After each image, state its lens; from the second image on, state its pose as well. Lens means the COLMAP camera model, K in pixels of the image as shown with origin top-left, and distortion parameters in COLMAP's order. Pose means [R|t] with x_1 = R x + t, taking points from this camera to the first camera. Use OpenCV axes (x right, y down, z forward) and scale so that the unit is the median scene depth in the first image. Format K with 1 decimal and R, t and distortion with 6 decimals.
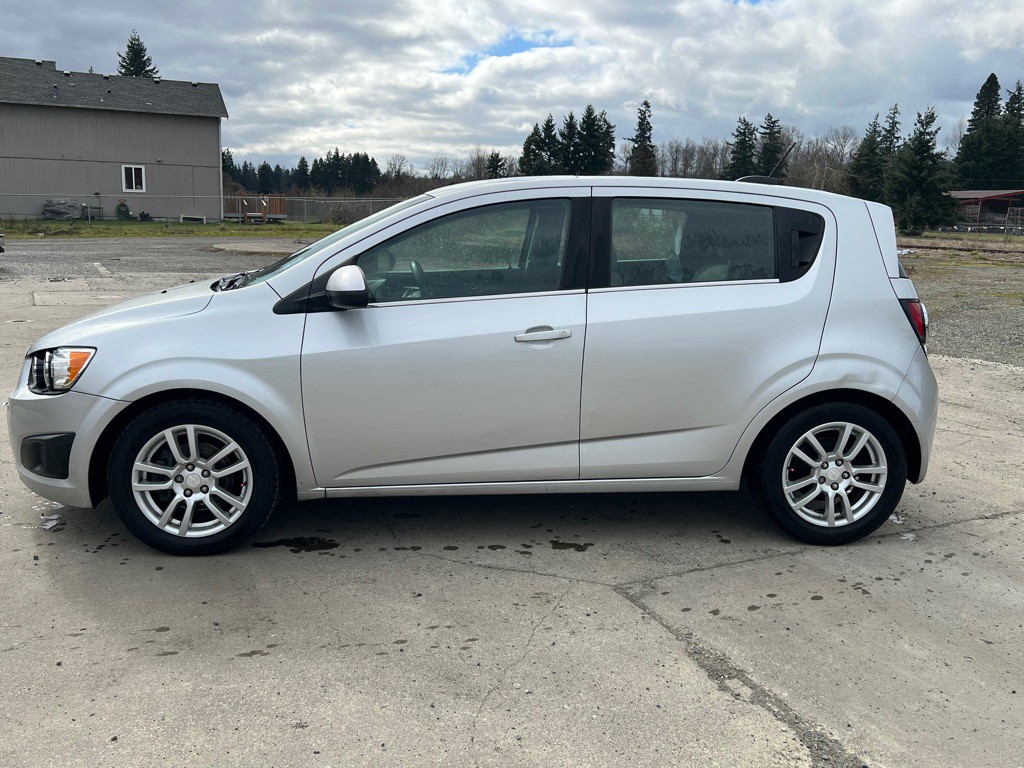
lens RADIAL K [[912.2, 0, 511.6], [0, 912.2, 384.2], [0, 0, 1]] dist [0.056539, -0.070222]
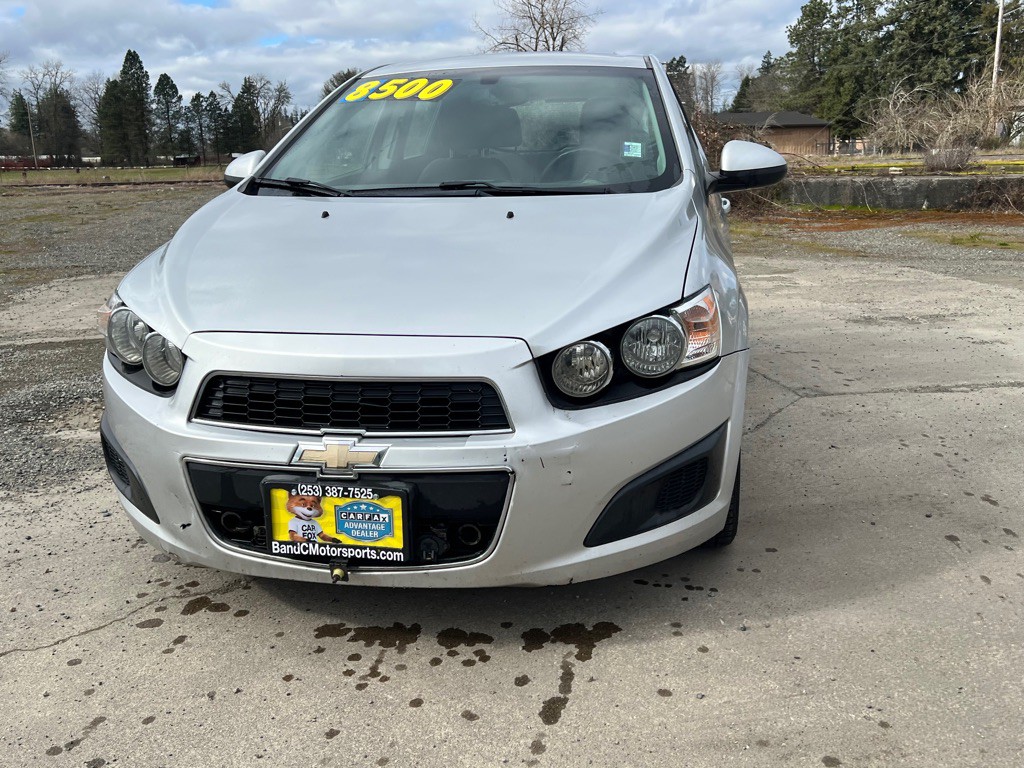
lens RADIAL K [[912.2, 0, 521.6], [0, 912.2, 403.3], [0, 0, 1]] dist [0.056539, -0.070222]
pose [[0.278261, -0.289825, 0.915736, -1.011339], [0.211126, 0.948528, 0.236050, -0.128104], [-0.937015, 0.127652, 0.325128, 0.850916]]
